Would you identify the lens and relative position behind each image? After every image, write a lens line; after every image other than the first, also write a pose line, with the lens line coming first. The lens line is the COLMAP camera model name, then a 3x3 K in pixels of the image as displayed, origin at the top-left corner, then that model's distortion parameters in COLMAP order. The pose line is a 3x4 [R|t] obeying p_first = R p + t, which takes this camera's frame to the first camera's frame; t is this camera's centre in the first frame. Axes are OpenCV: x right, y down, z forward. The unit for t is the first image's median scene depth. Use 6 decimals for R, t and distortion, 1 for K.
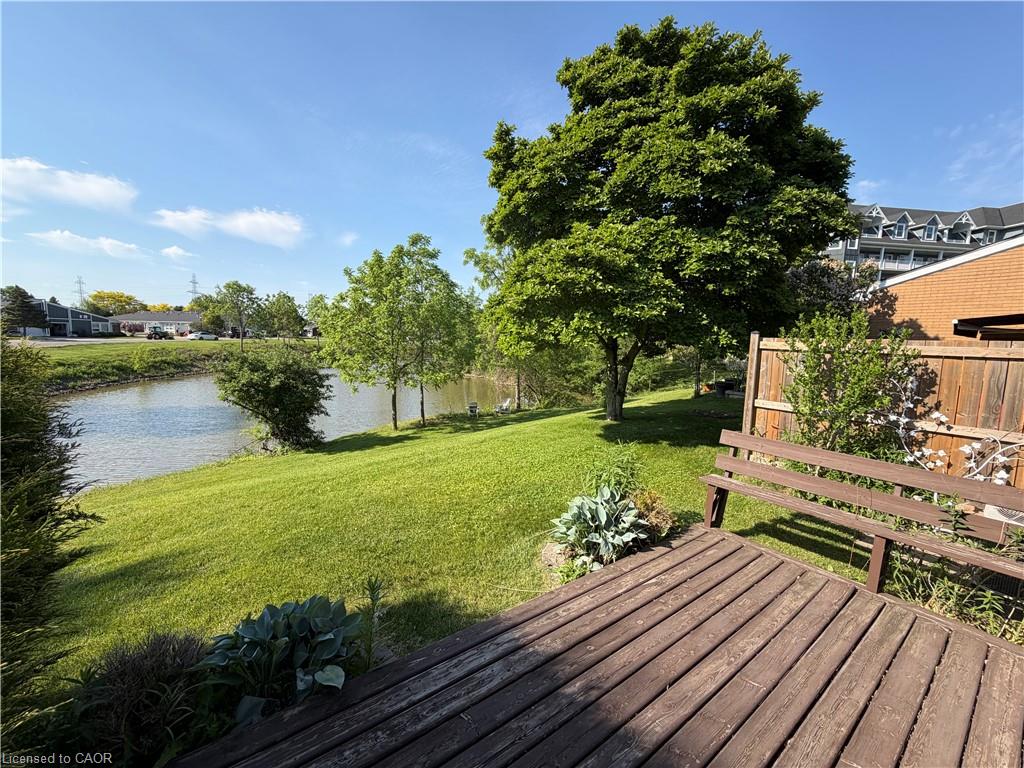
lens RADIAL K [[409.4, 0, 510.8], [0, 409.4, 385.0], [0, 0, 1]] dist [0.003799, -0.000021]
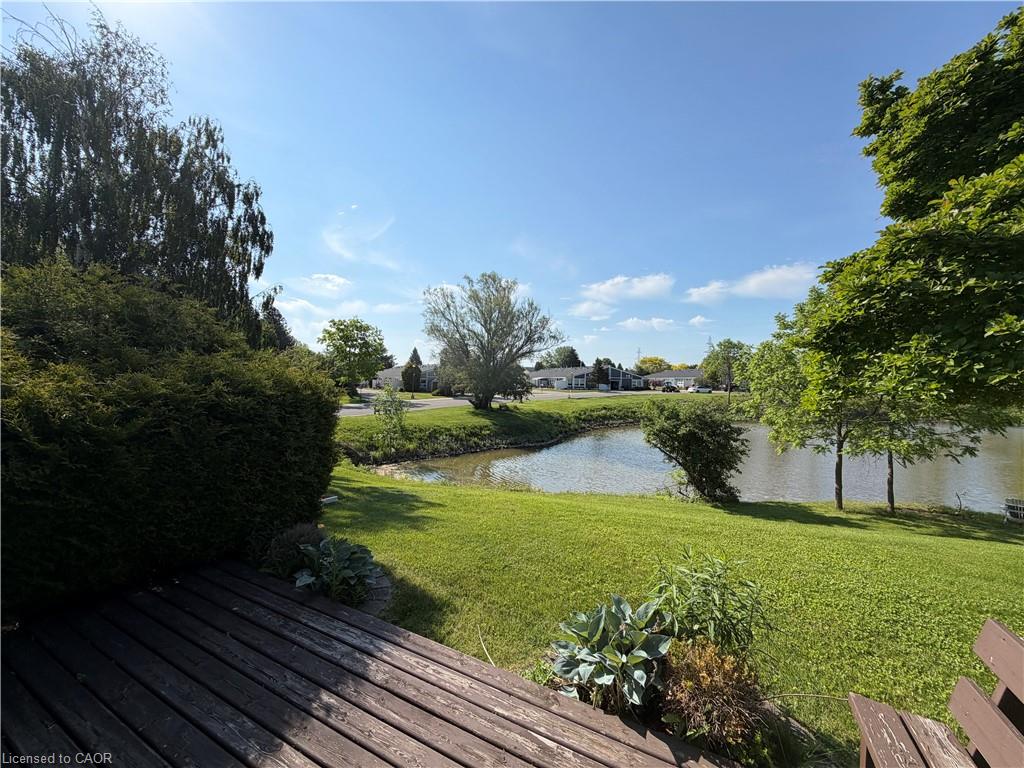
lens RADIAL K [[409.4, 0, 509.8], [0, 409.4, 384.6], [0, 0, 1]] dist [0.003799, -0.000021]
pose [[0.433479, -0.011626, -0.901089, 0.138578], [-0.107302, 0.992137, -0.064420, -0.006325], [0.894753, 0.124614, 0.428823, 0.089229]]
